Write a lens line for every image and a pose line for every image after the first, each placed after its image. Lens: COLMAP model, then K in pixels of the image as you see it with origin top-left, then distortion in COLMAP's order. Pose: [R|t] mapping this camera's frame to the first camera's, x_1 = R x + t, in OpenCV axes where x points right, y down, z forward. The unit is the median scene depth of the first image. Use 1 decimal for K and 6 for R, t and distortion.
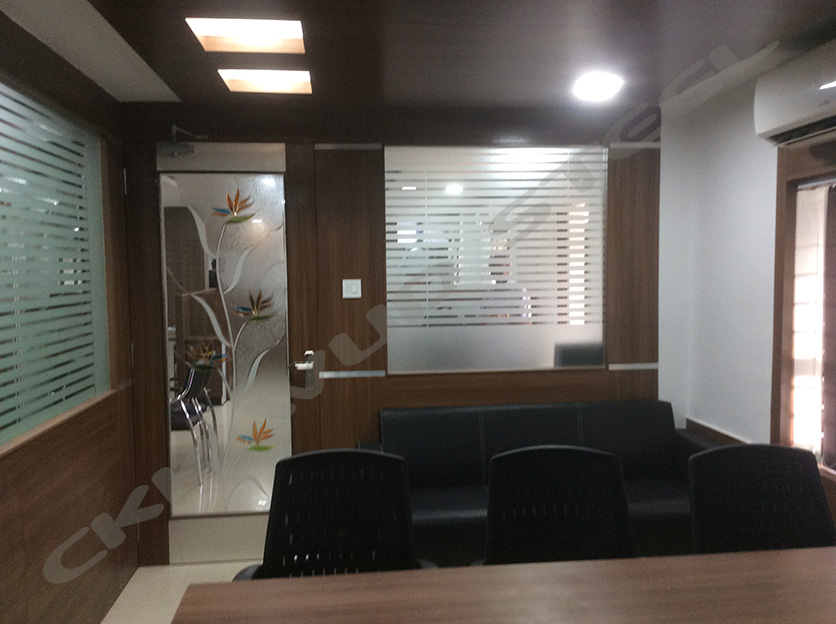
lens RADIAL K [[765.0, 0, 421.7], [0, 765.0, 318.7], [0, 0, 1]] dist [0.033396, 0.000000]
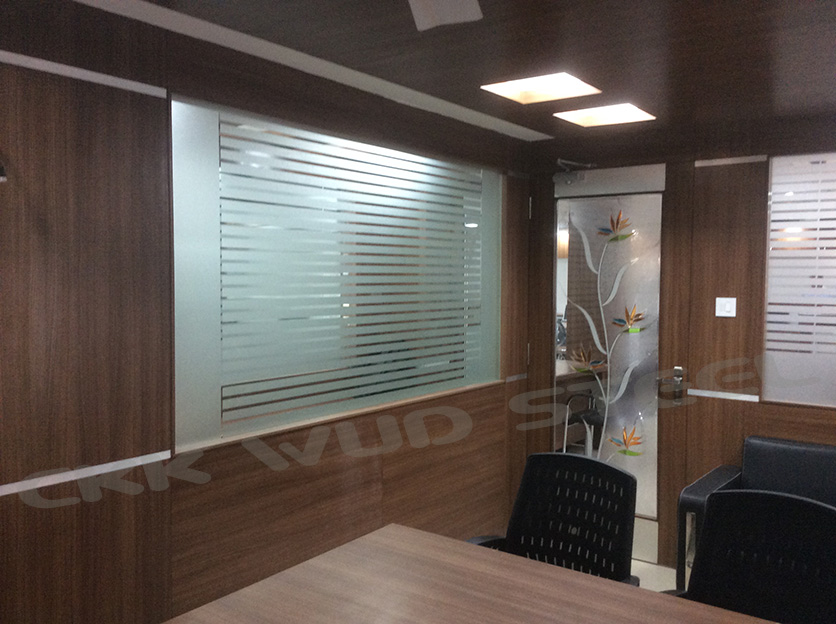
lens RADIAL K [[765.0, 0, 422.4], [0, 765.0, 311.4], [0, 0, 1]] dist [0.033396, 0.000000]
pose [[0.710807, 0.056876, -0.701084, 0.326936], [-0.064777, 0.997783, 0.015270, -0.024321], [0.700398, 0.034560, 0.712915, 0.037682]]
